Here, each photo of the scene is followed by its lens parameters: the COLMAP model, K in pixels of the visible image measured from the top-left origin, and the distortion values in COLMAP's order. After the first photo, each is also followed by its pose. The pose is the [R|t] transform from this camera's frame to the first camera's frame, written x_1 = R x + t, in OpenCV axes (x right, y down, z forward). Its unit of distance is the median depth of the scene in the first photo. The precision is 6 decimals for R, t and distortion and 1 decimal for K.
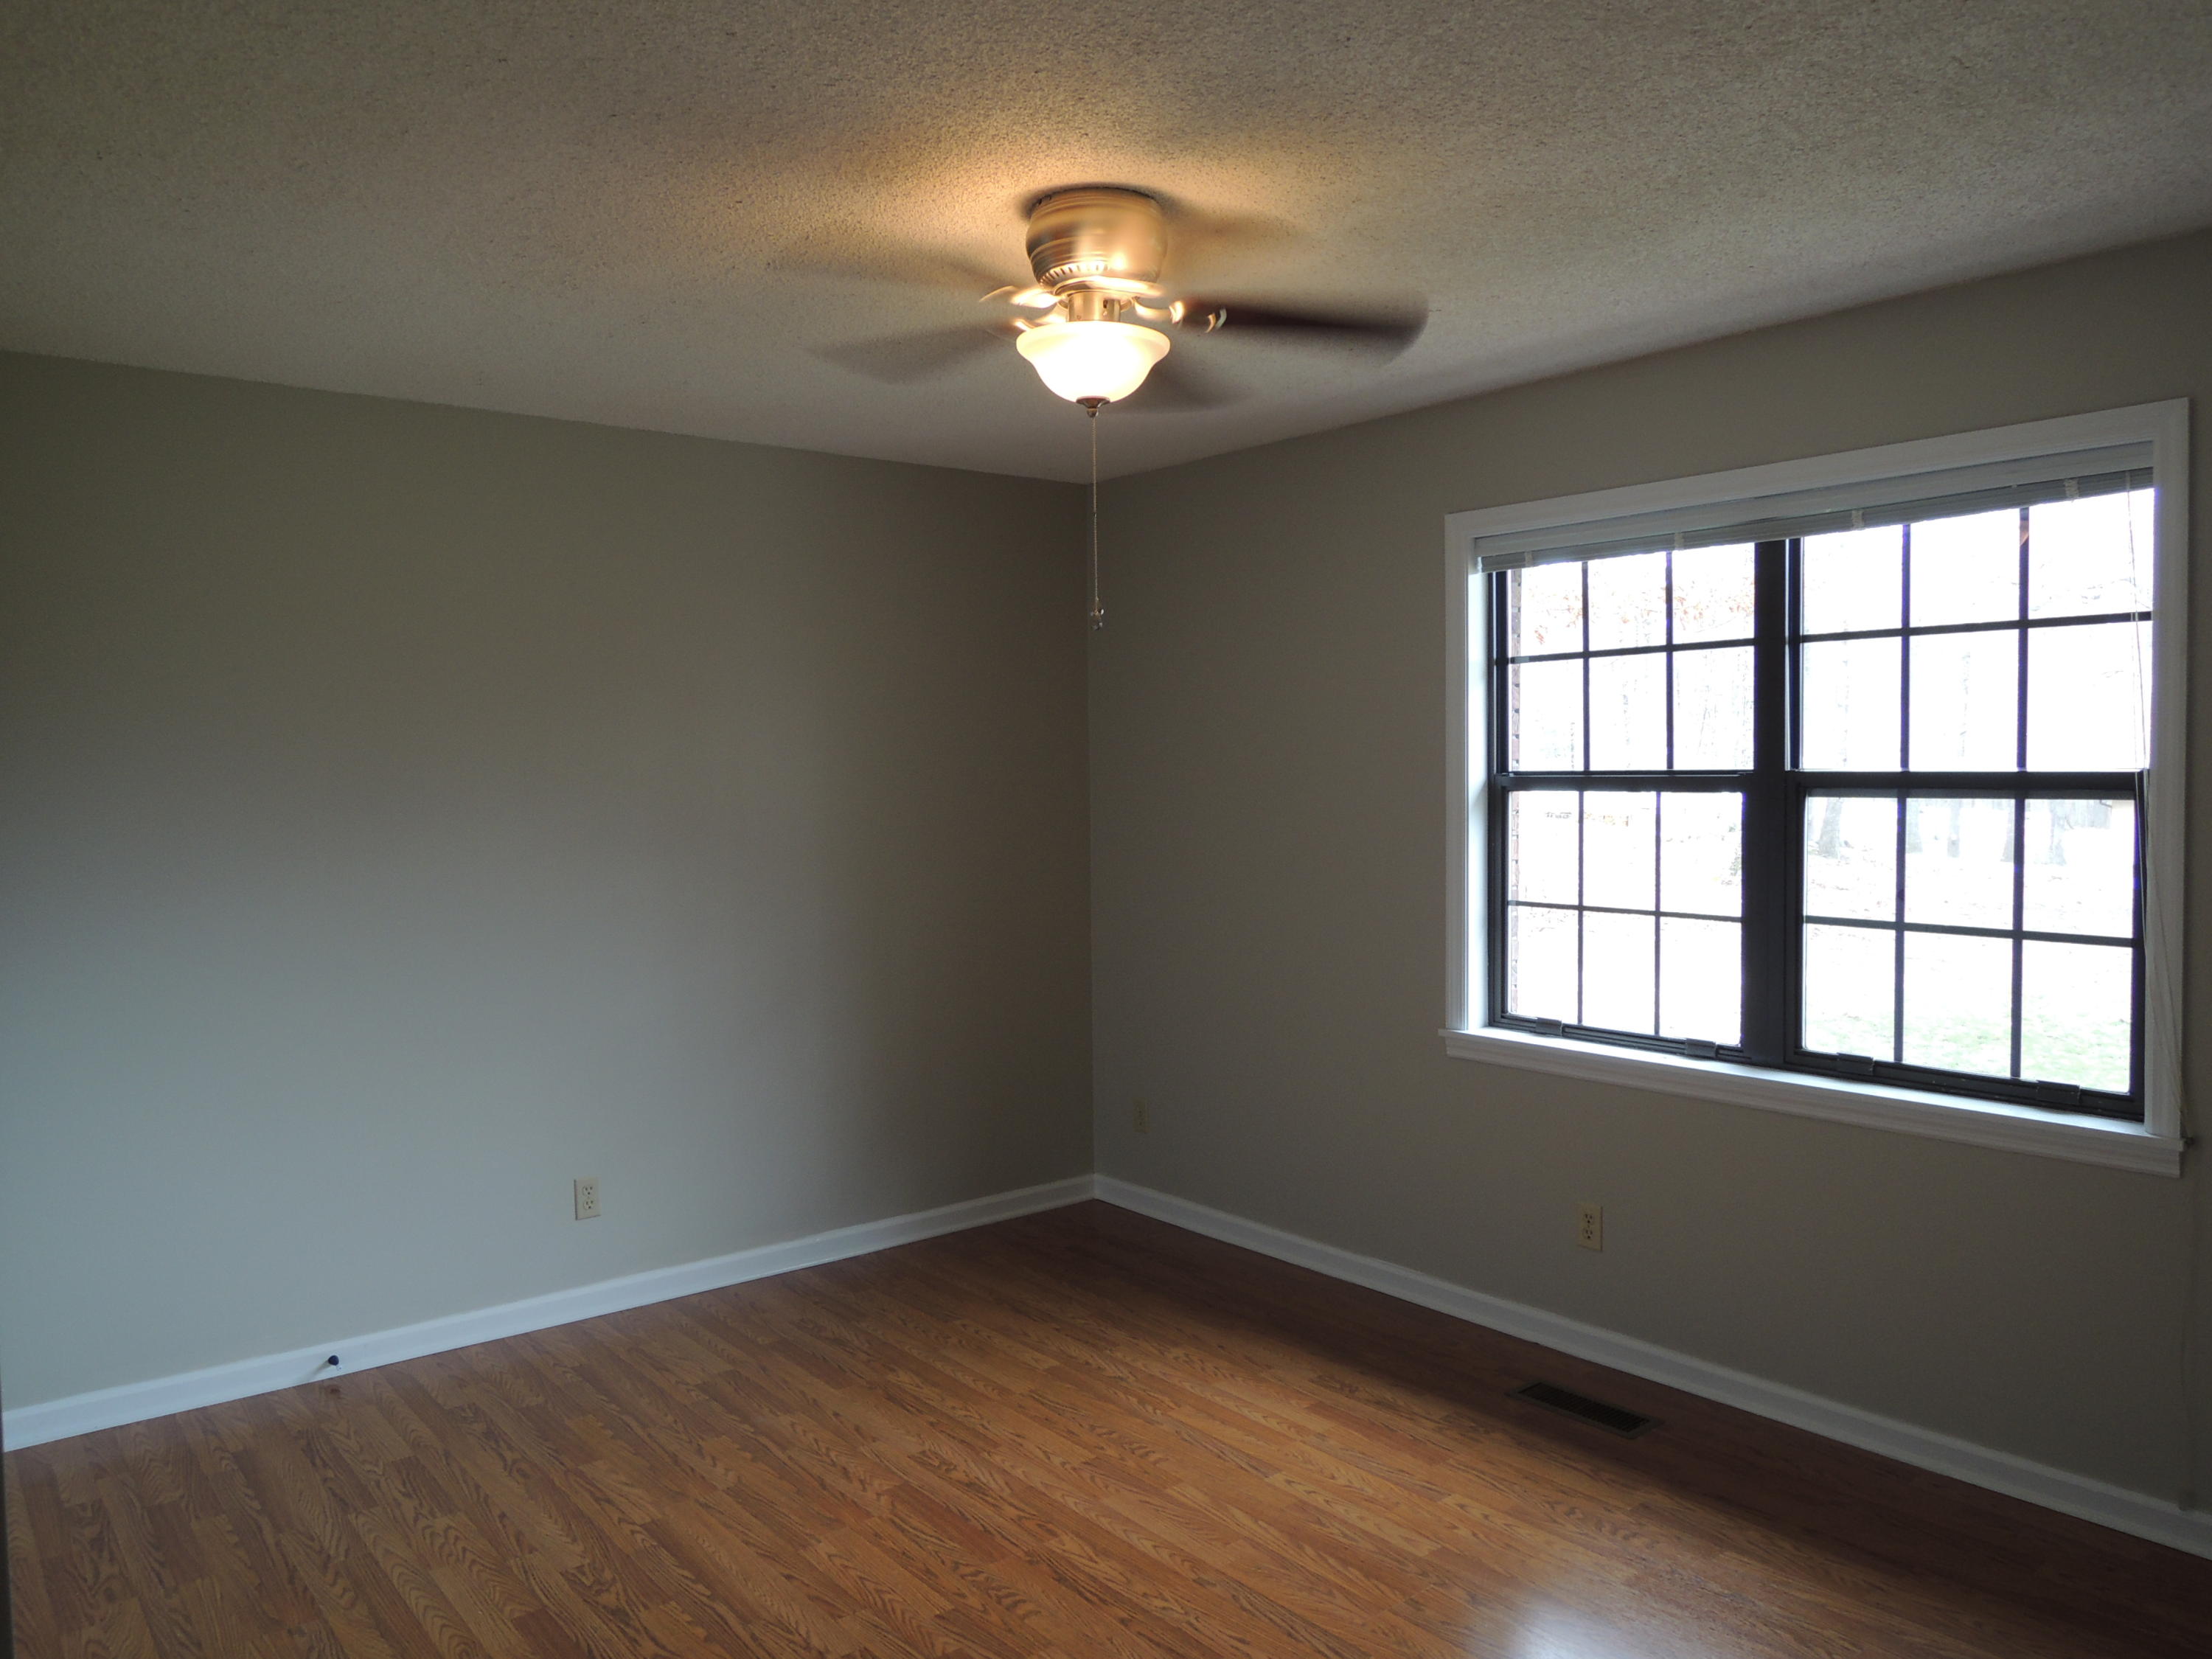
lens RADIAL K [[1583.5, 0, 1114.1], [0, 1583.5, 824.6], [0, 0, 1]] dist [-0.024913, -0.000254]
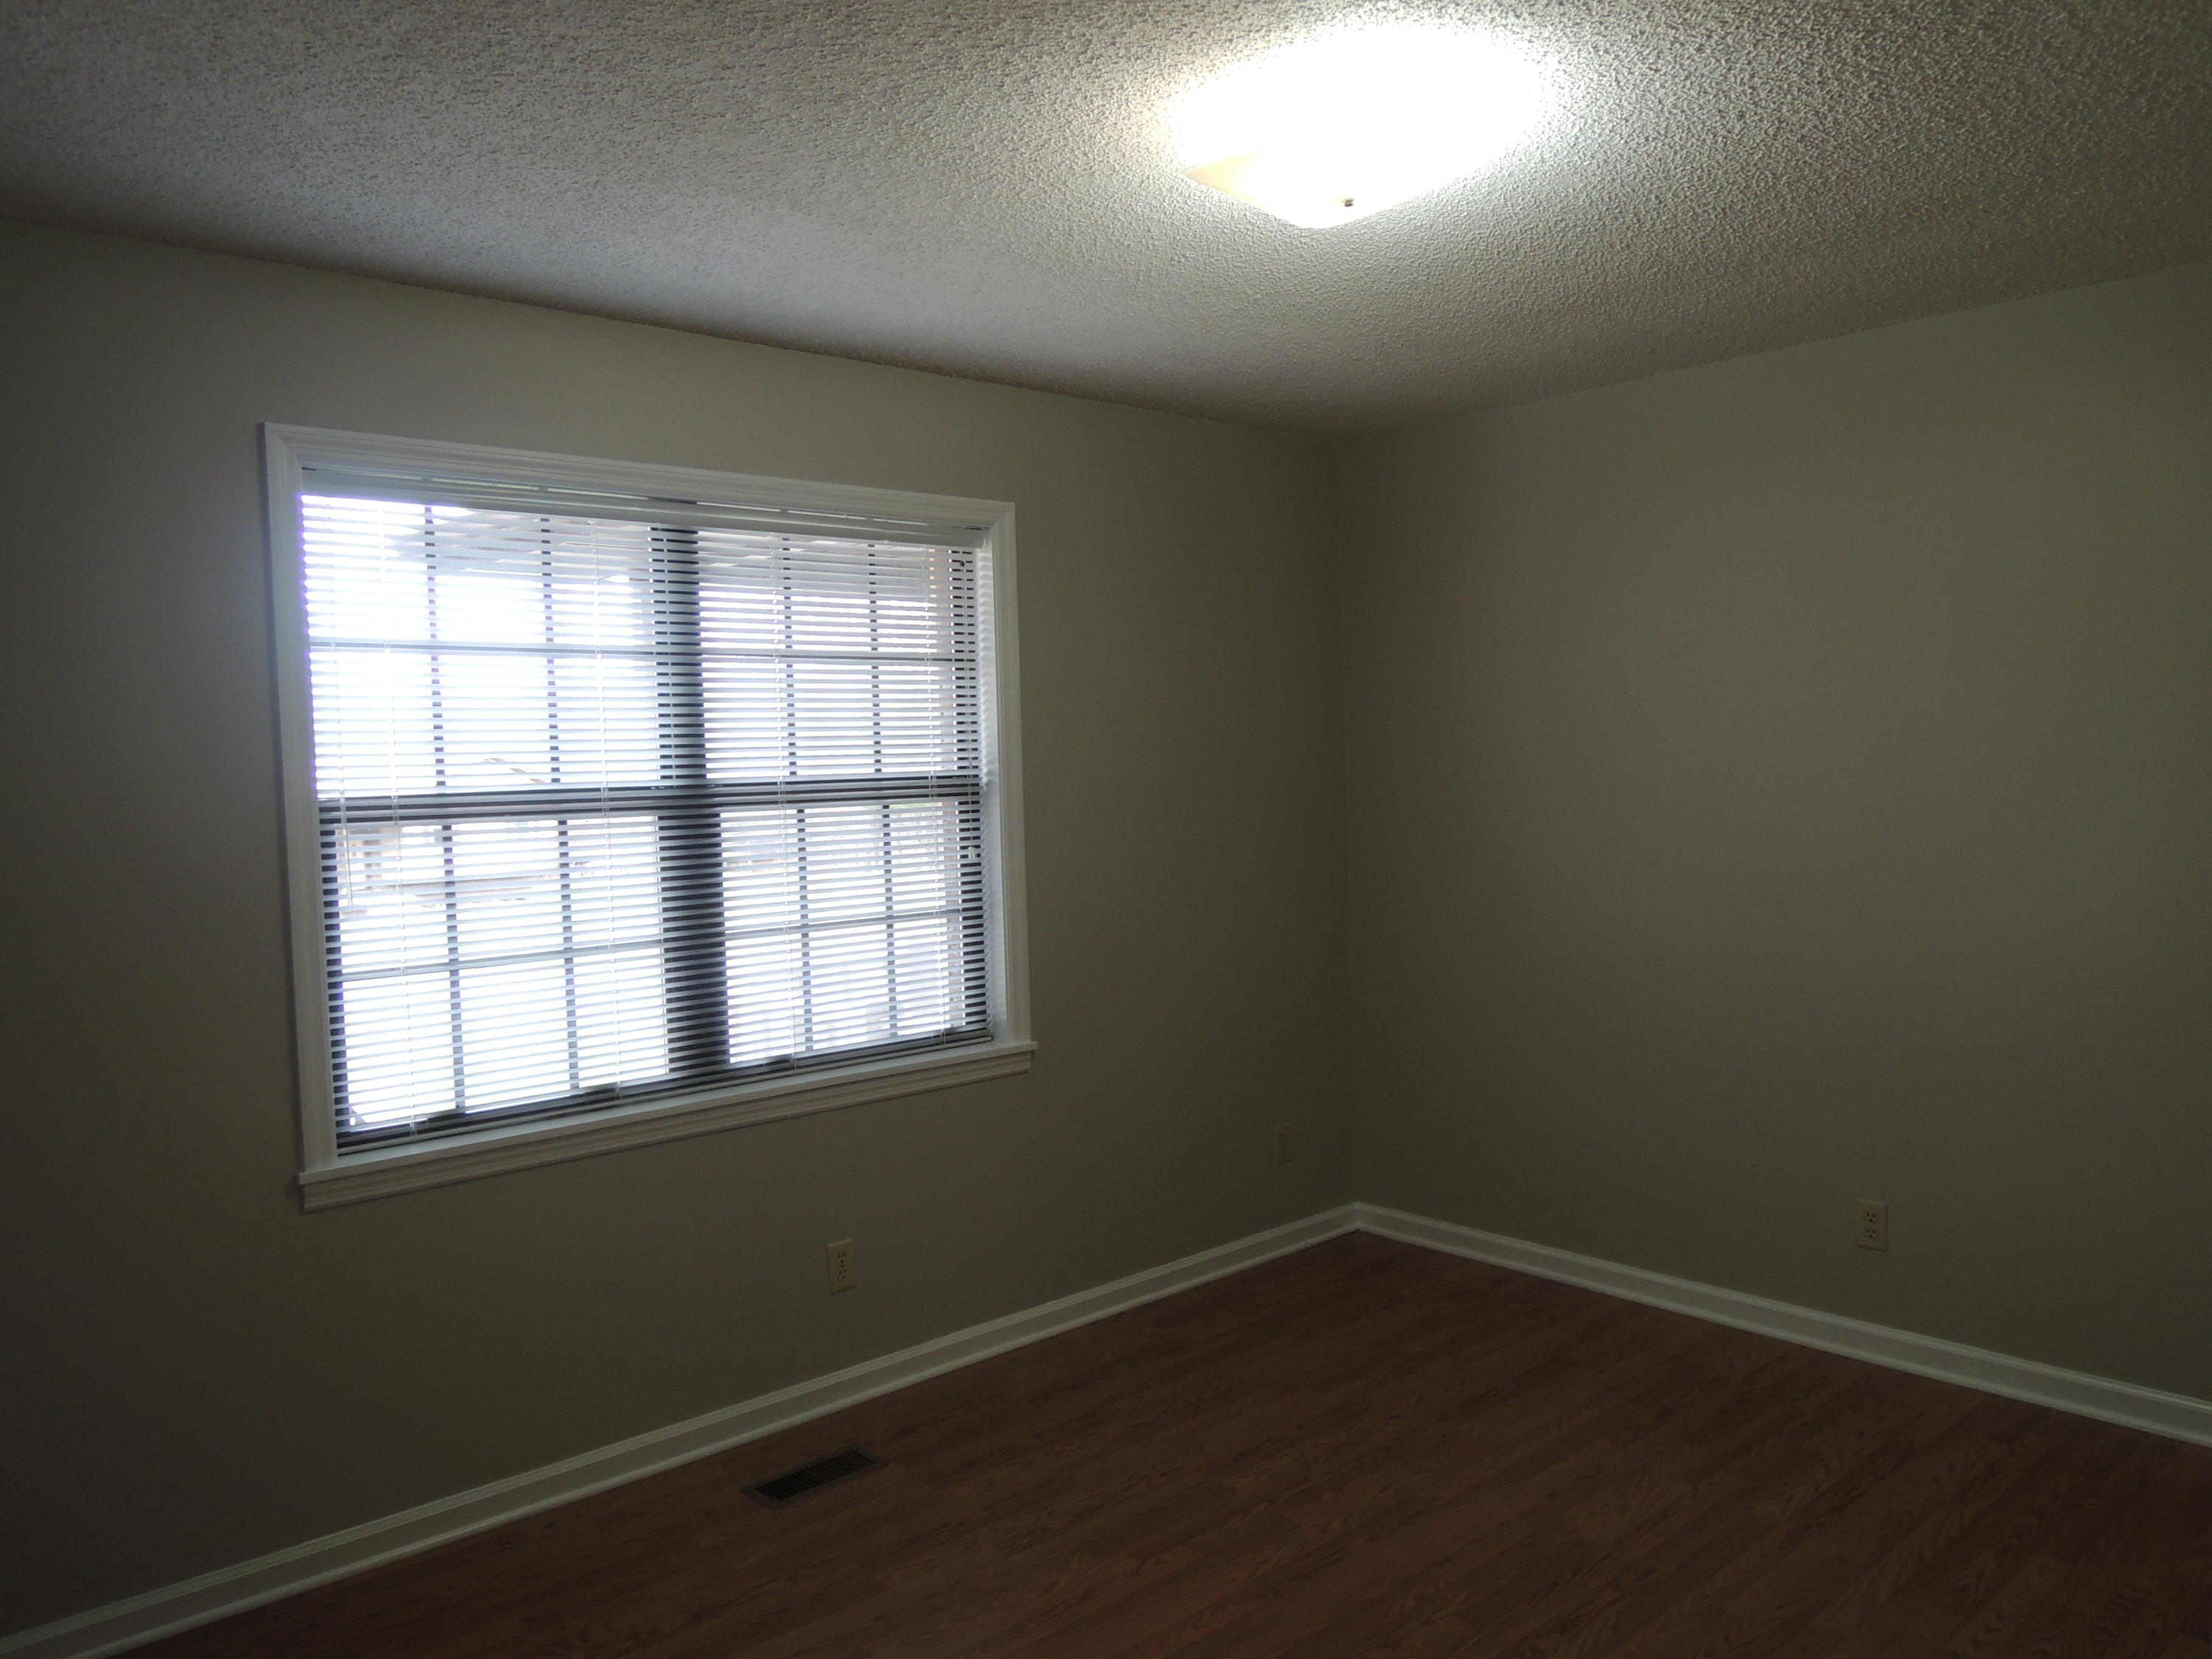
lens RADIAL K [[1583.5, 0, 1114.1], [0, 1583.5, 824.6], [0, 0, 1]] dist [-0.024913, -0.000254]
pose [[-0.054119, -0.038171, 0.997805, -0.554900], [0.065129, 0.997006, 0.041673, -0.033141], [-0.996408, 0.067242, -0.051470, 0.769702]]
